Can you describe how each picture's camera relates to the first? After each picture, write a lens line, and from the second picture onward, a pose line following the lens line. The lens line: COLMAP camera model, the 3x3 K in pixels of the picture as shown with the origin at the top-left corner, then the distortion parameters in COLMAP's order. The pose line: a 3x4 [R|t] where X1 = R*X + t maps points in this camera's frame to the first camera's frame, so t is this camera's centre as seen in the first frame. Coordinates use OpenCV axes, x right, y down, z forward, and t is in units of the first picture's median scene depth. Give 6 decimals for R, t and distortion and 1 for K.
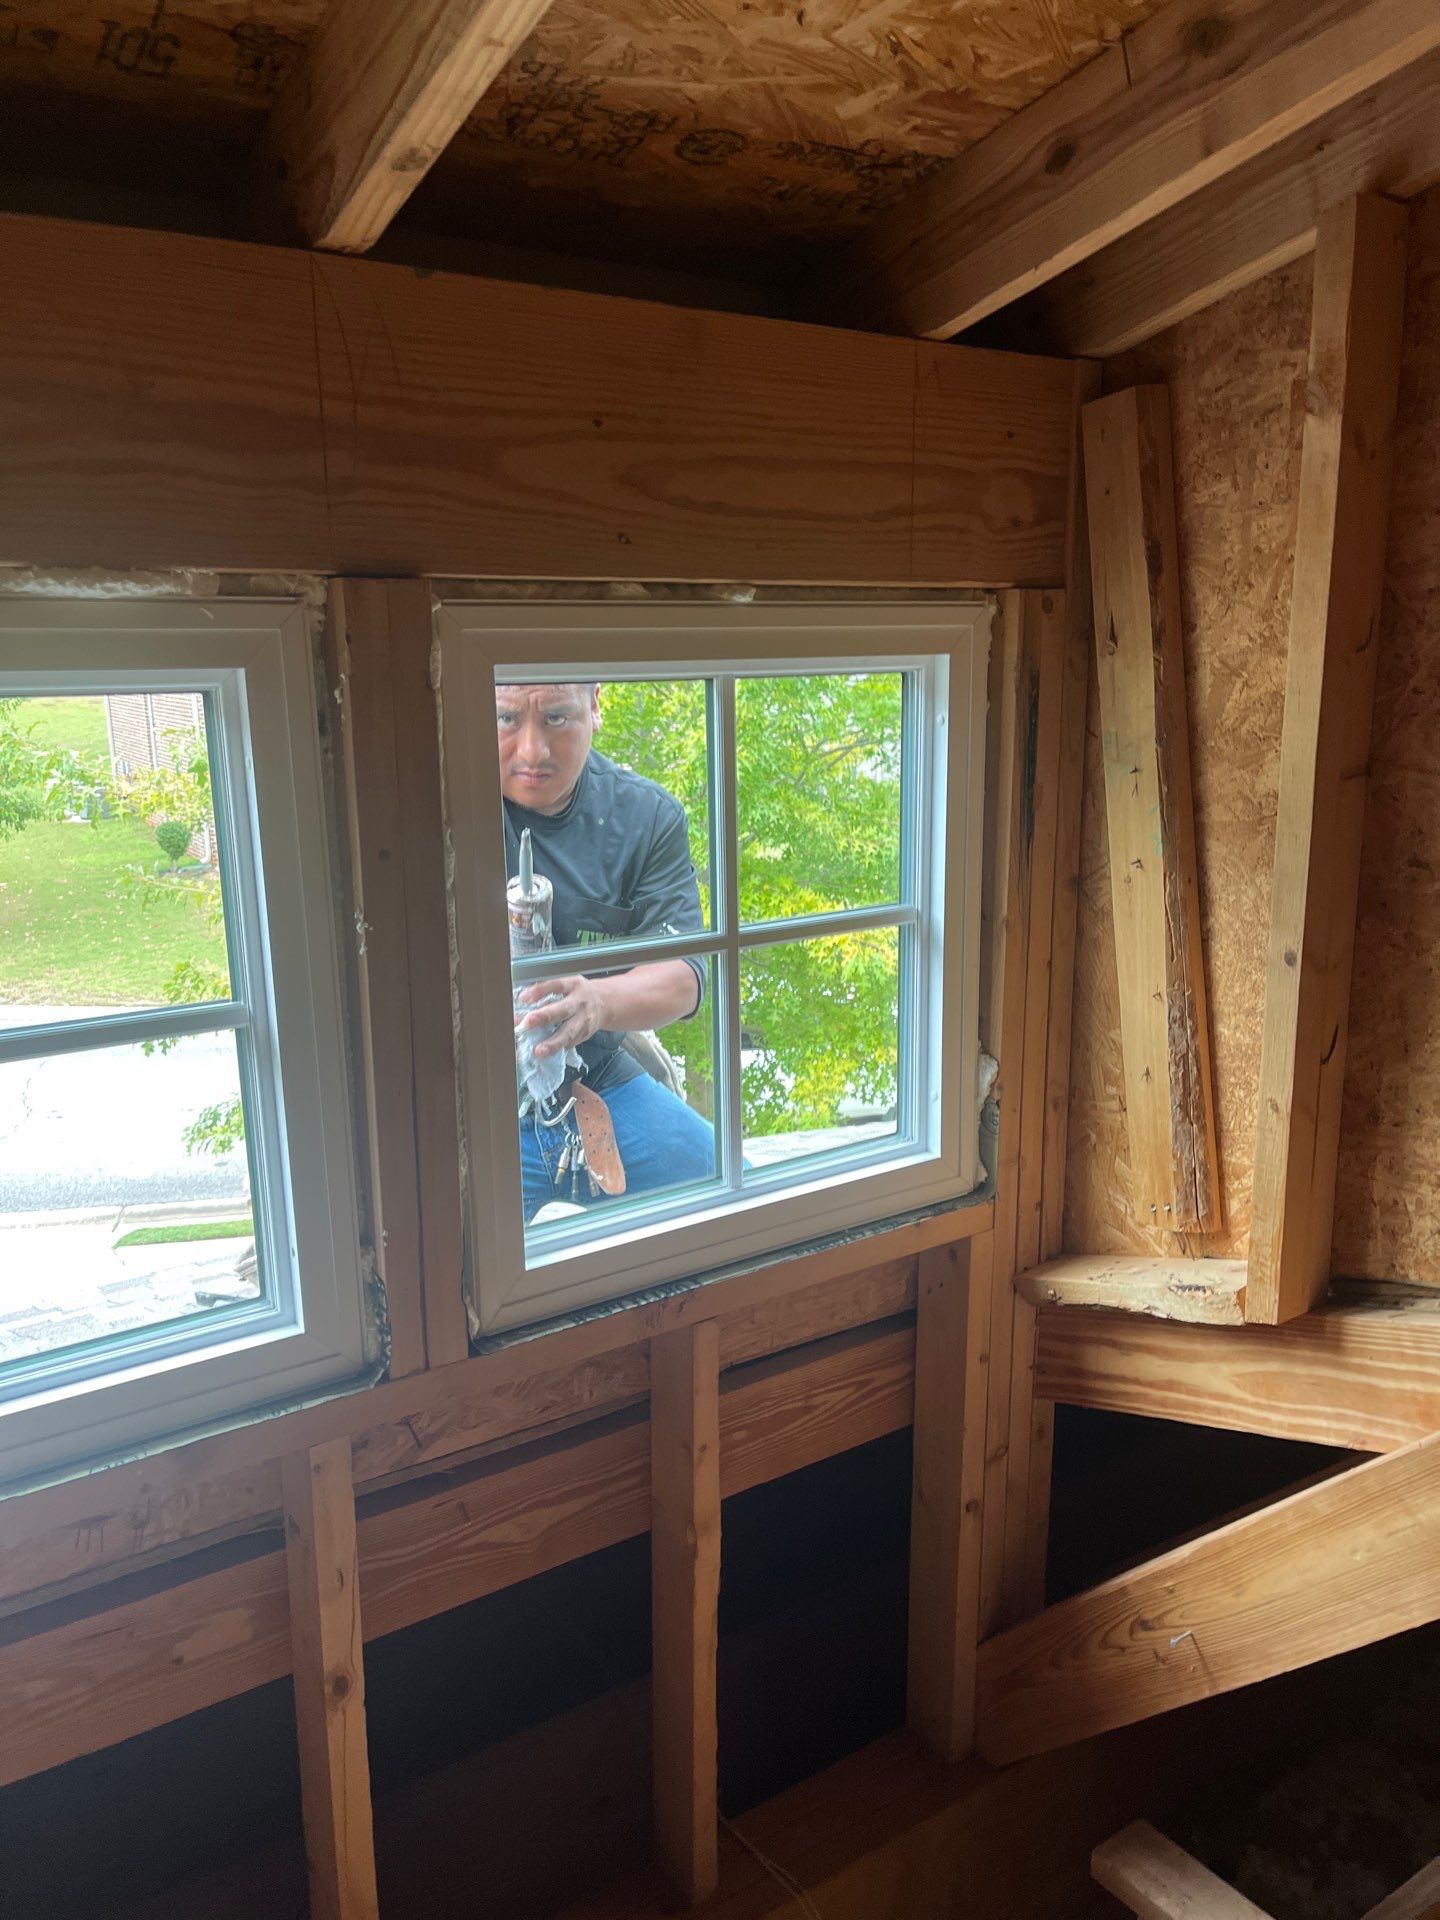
lens RADIAL K [[1441.6, 0, 724.6], [0, 1441.6, 982.3], [0, 0, 1]] dist [0.025063, -0.008960]
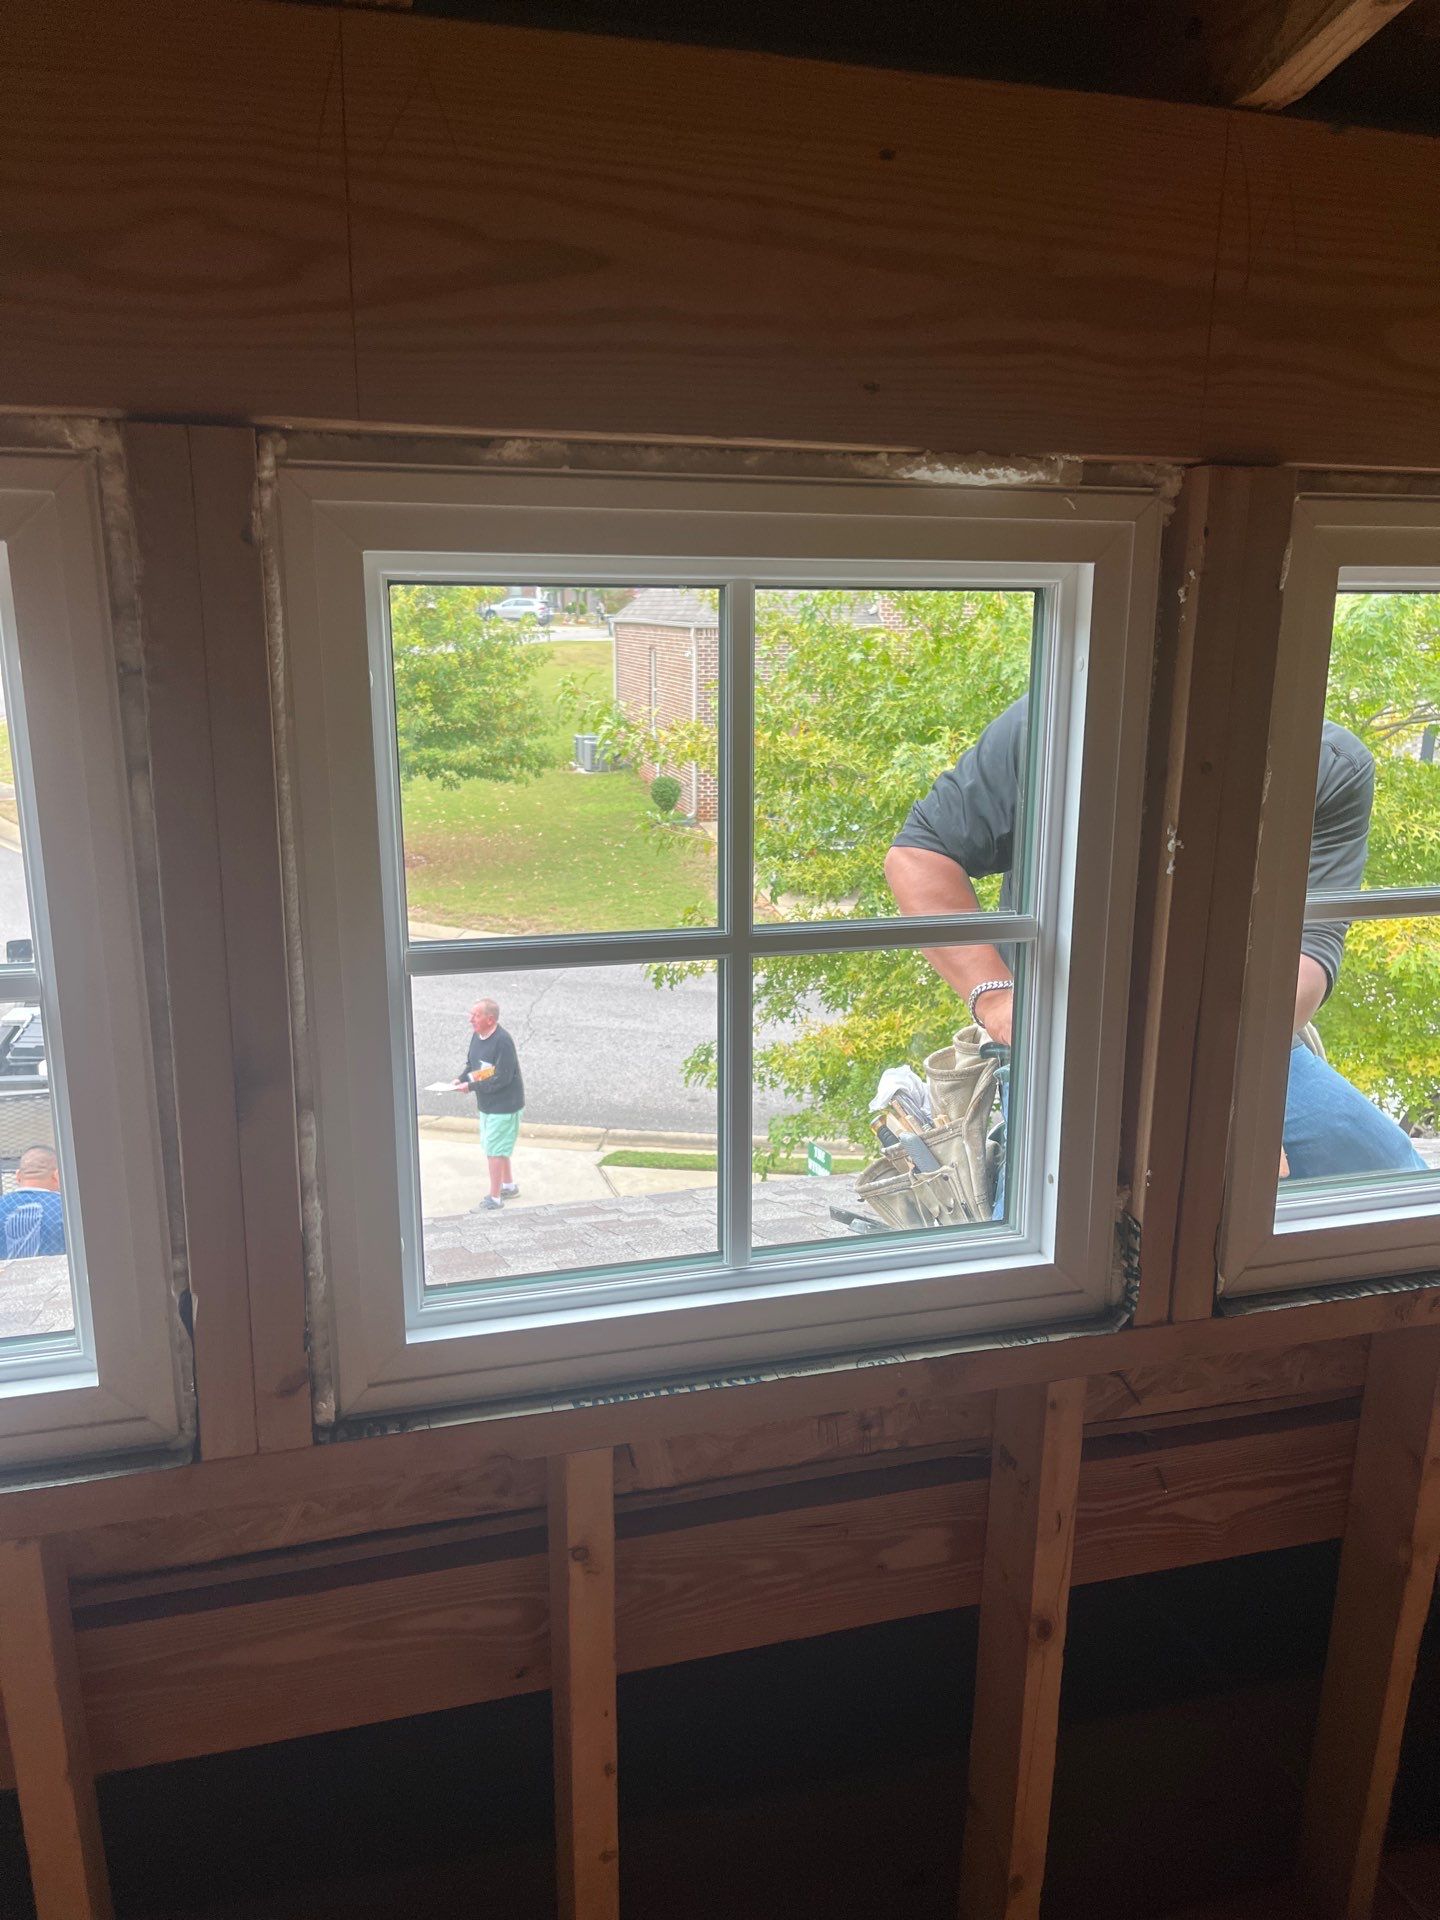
lens RADIAL K [[1438.3, 0, 719.6], [0, 1438.3, 989.9], [0, 0, 1]] dist [0.078149, -0.117802]
pose [[0.949326, 0.092867, -0.300258, -0.213800], [-0.085583, 0.995631, 0.037351, 0.040290], [0.302415, -0.009761, 0.953126, 0.010564]]
